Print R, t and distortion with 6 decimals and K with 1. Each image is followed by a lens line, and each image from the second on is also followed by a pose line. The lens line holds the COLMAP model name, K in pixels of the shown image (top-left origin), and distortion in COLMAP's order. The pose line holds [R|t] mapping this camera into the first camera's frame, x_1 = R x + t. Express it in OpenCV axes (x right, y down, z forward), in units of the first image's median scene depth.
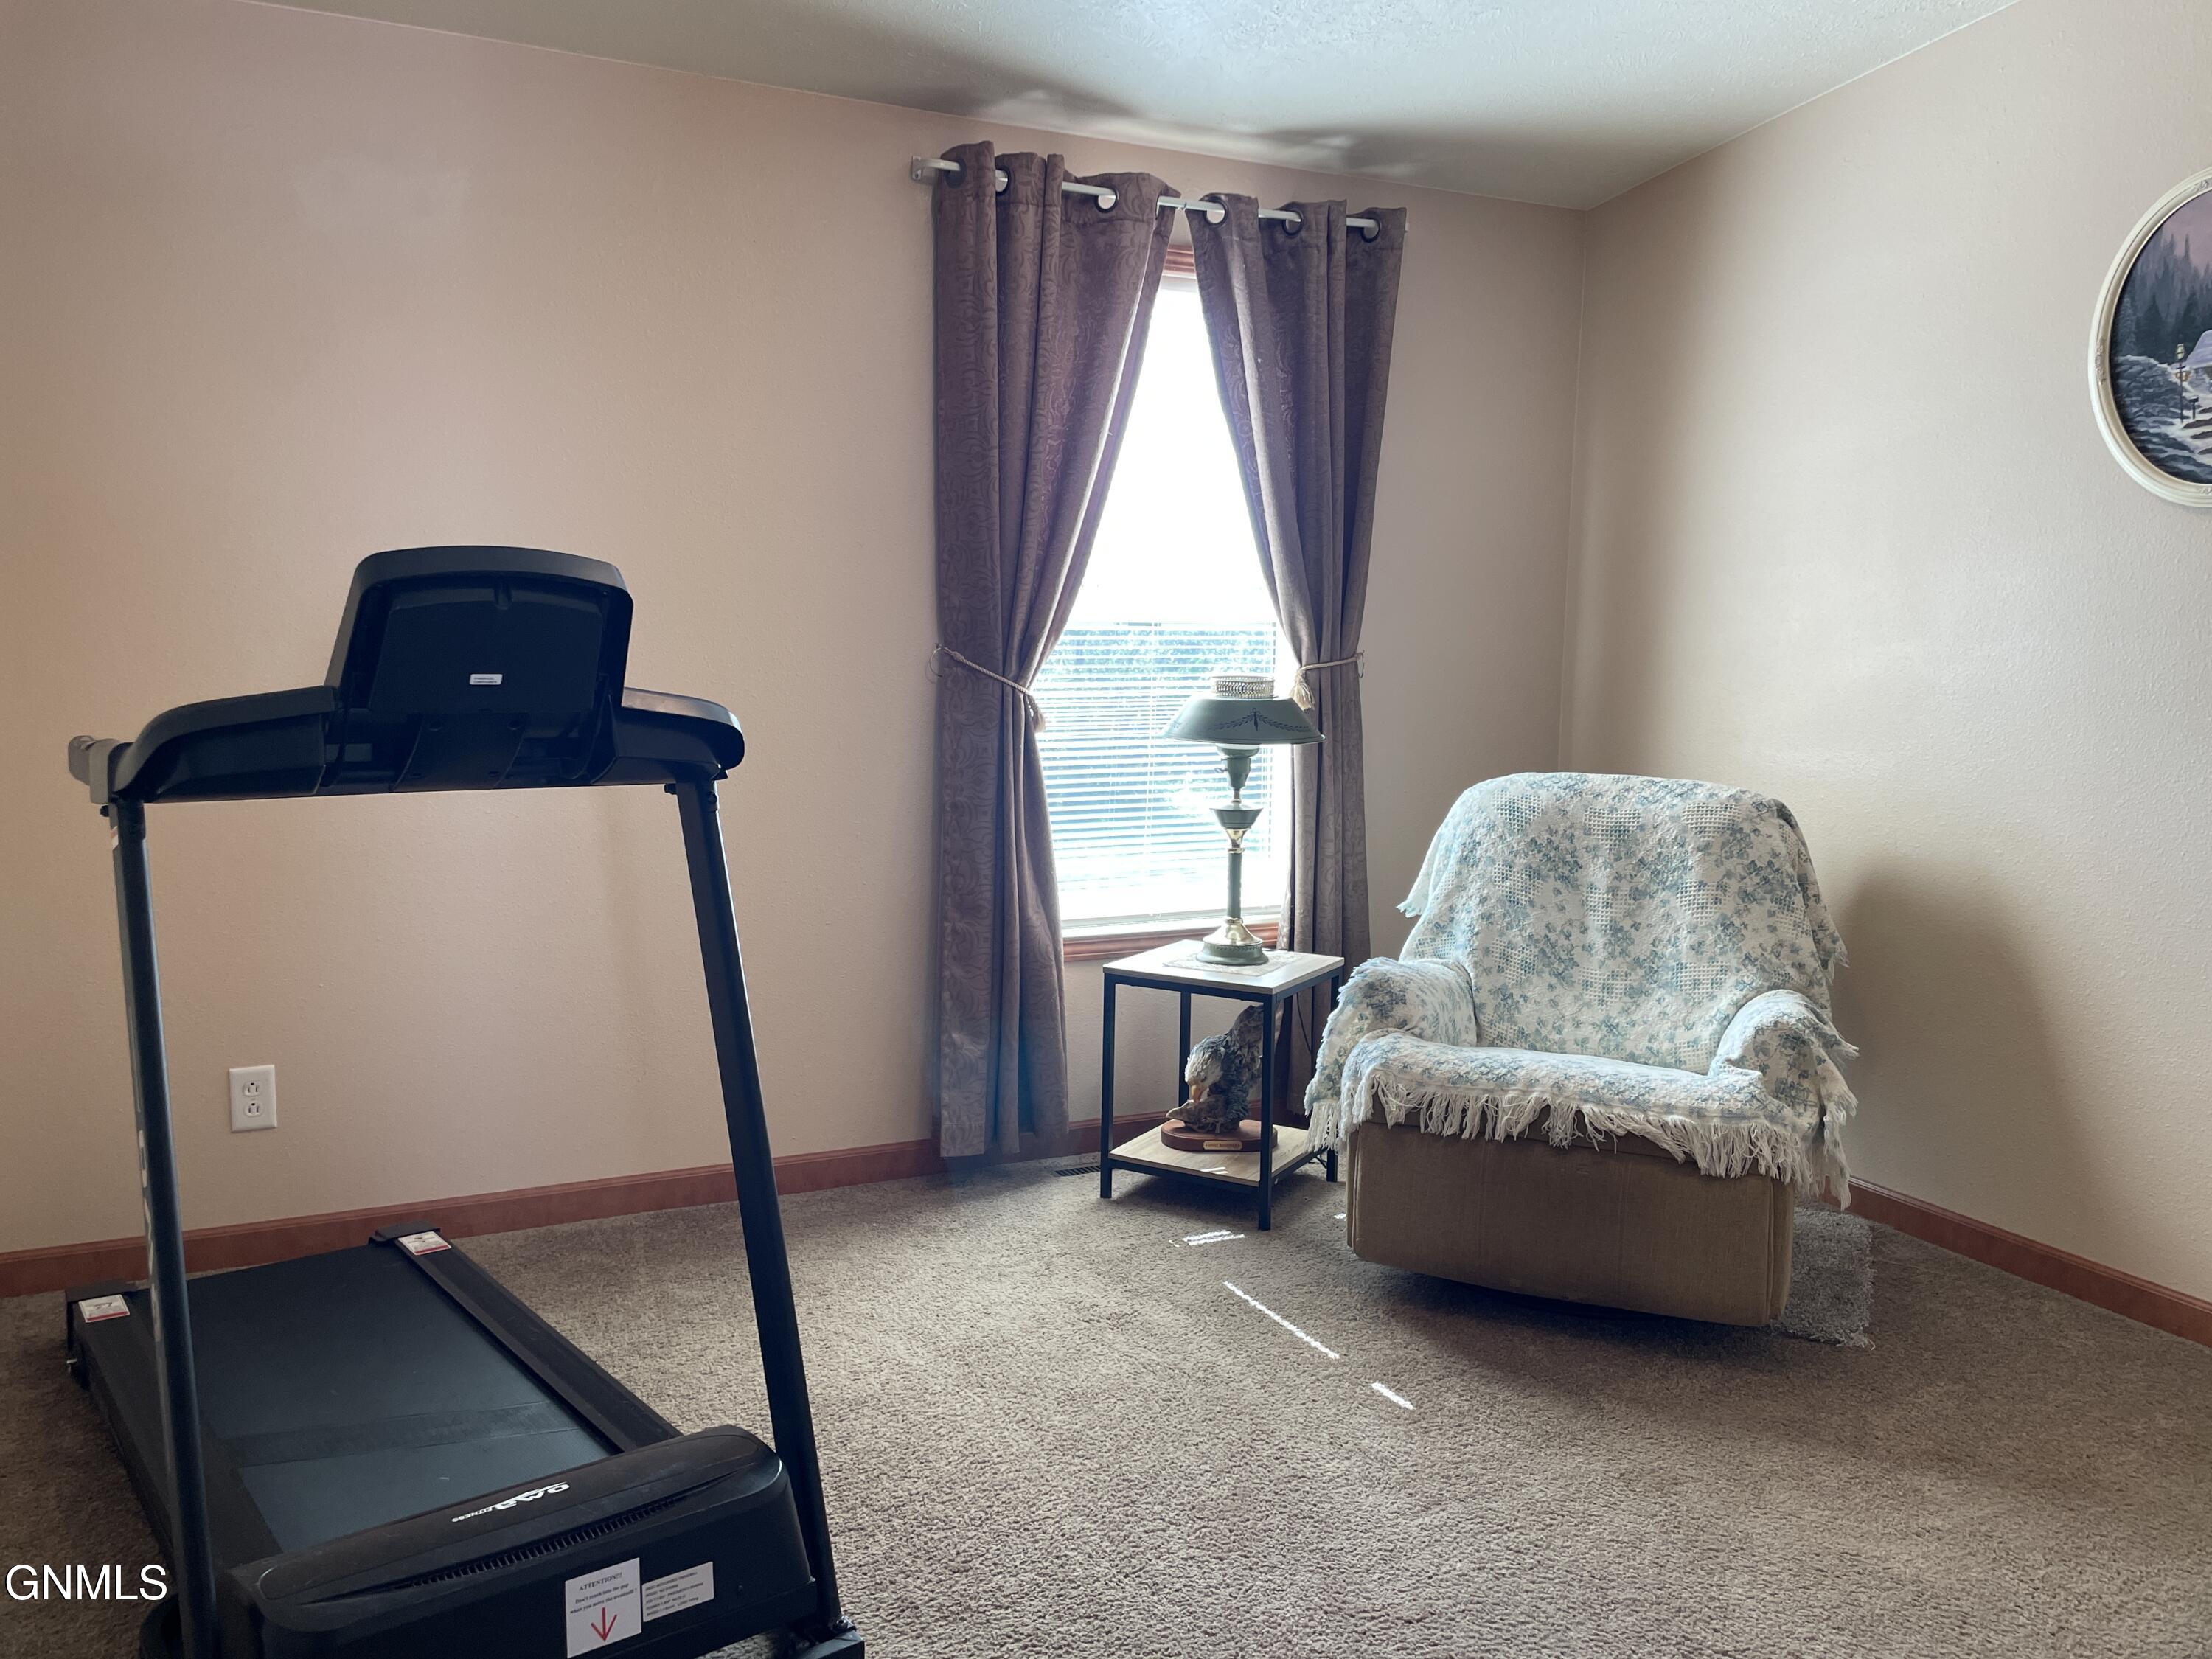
lens RADIAL K [[1645.7, 0, 1104.6], [0, 1645.7, 833.3], [0, 0, 1]] dist [0.008494, 0.001307]
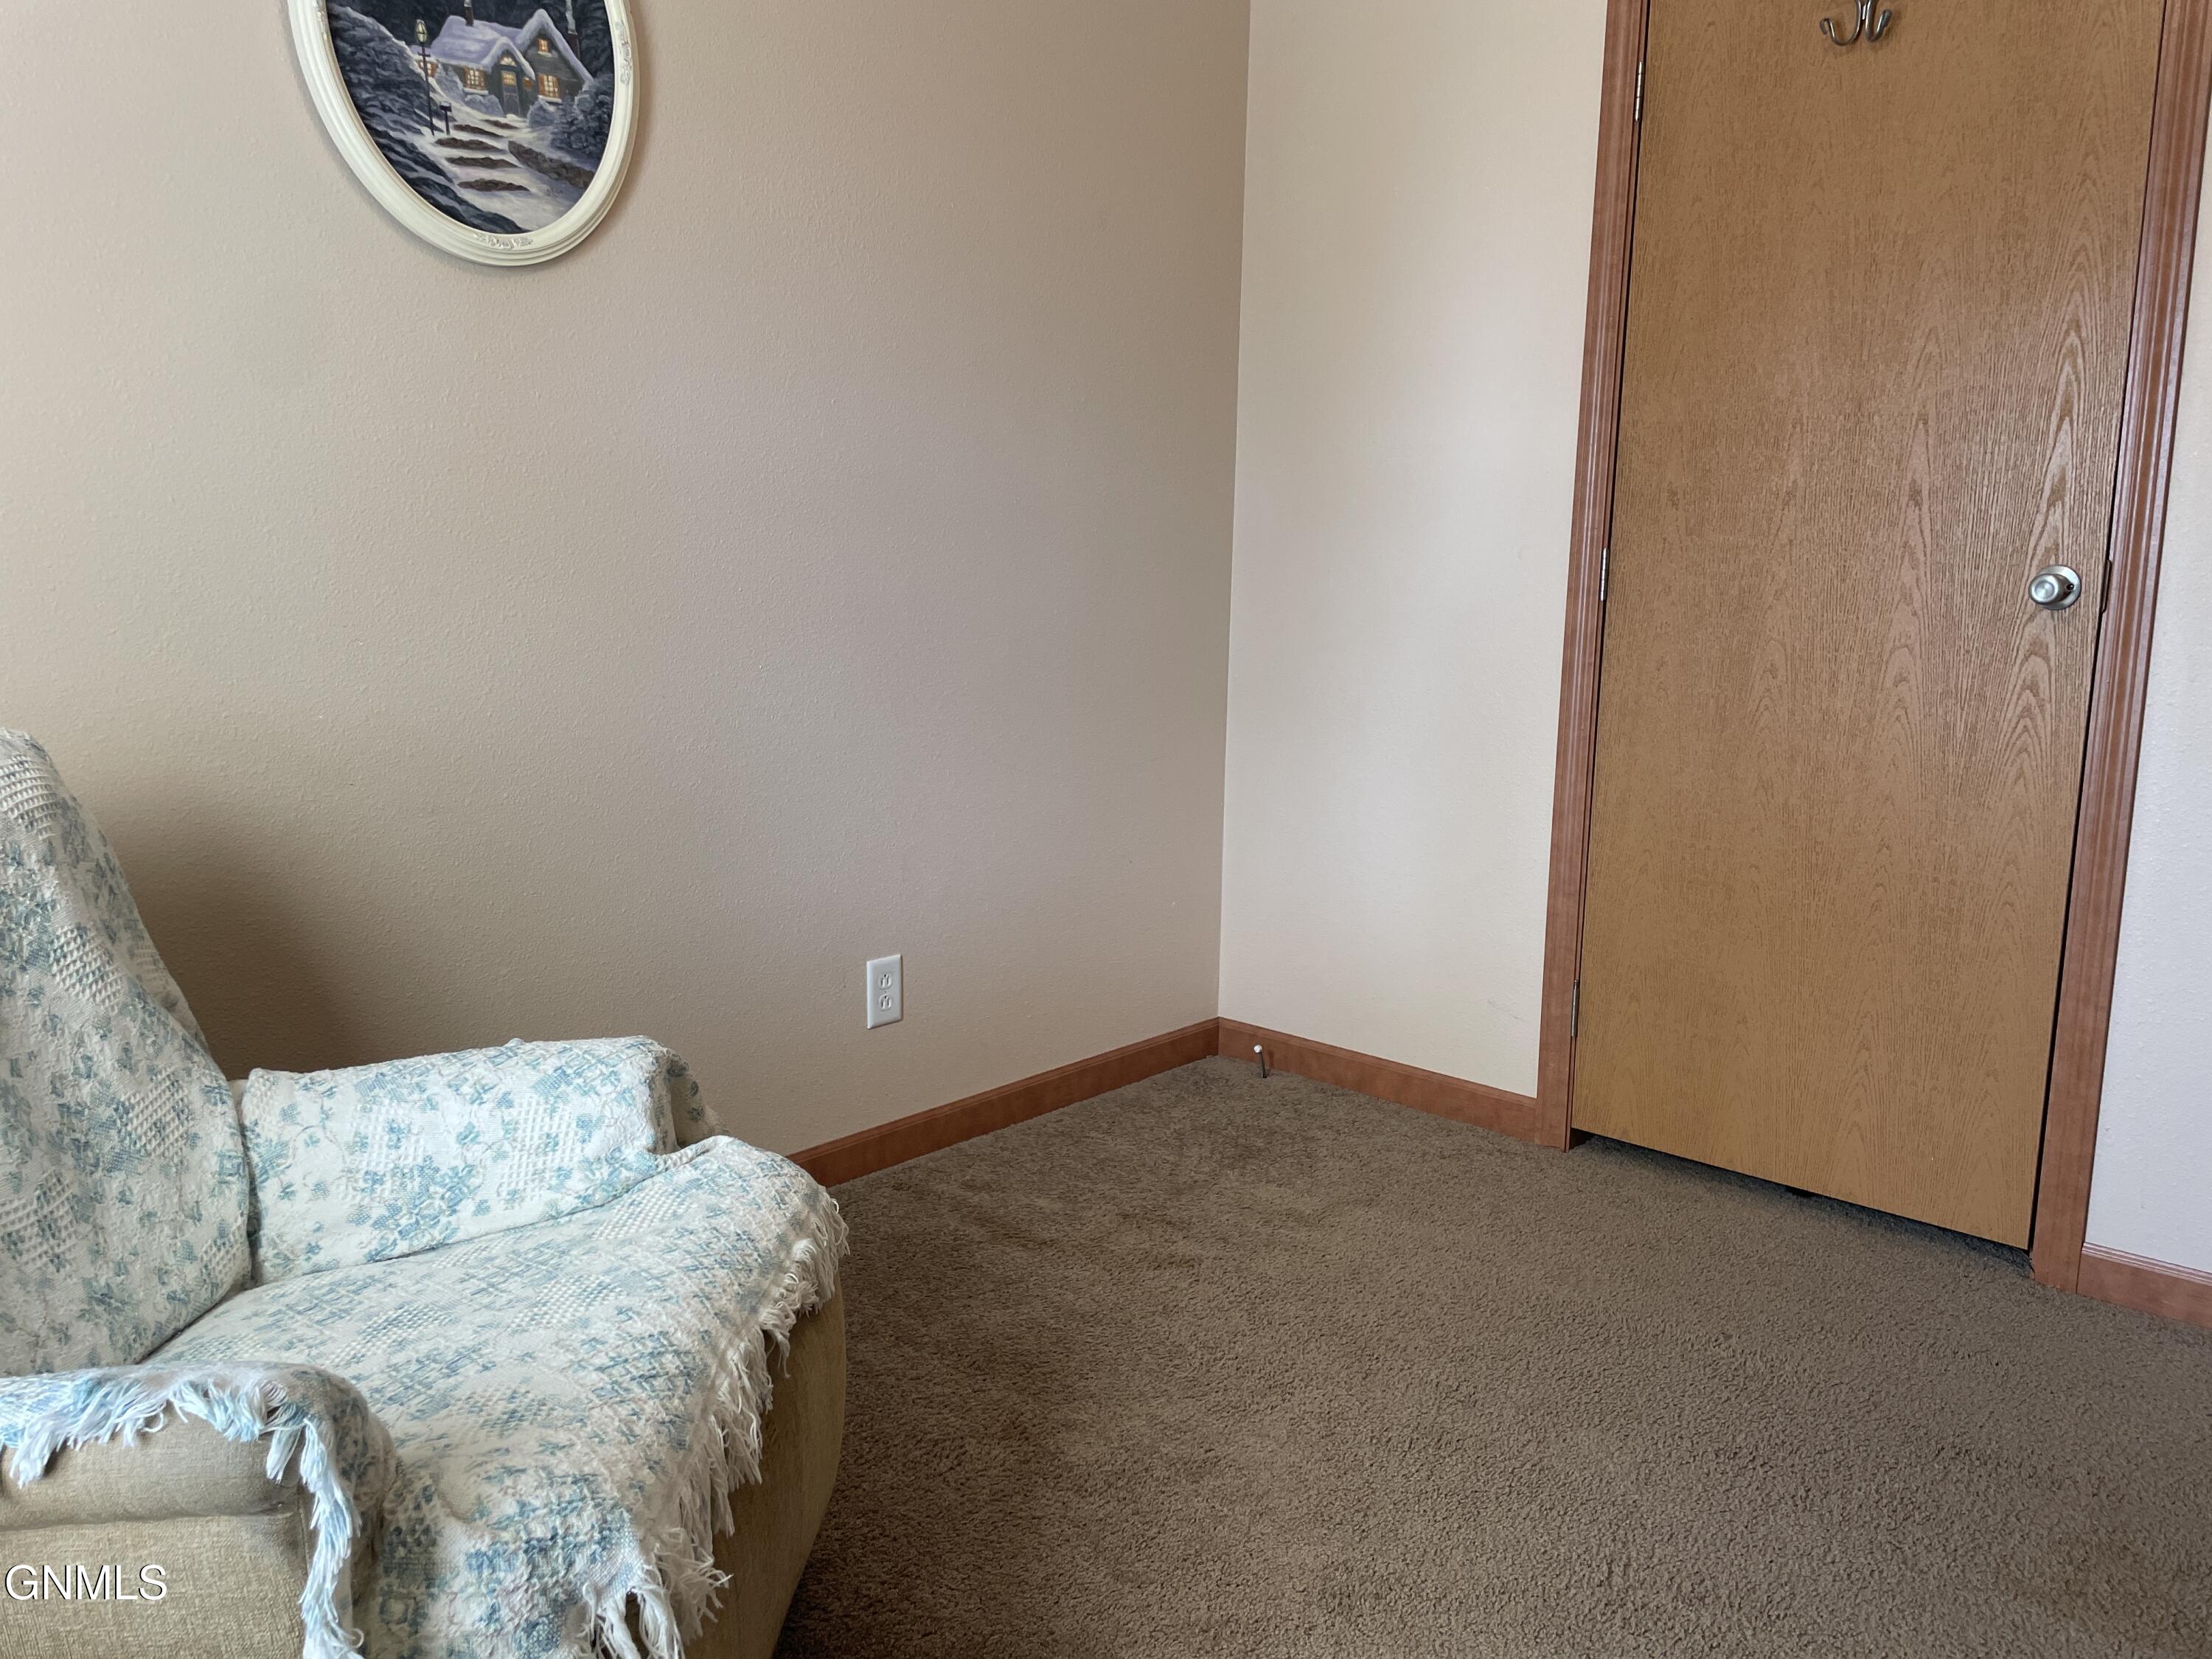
lens RADIAL K [[1645.7, 0, 1102.6], [0, 1645.7, 826.5], [0, 0, 1]] dist [0.008494, 0.001307]
pose [[-0.367857, -0.175044, 0.913258, -0.183813], [0.092667, 0.970333, 0.223309, -0.085241], [-0.925253, 0.166775, -0.340723, 1.019295]]
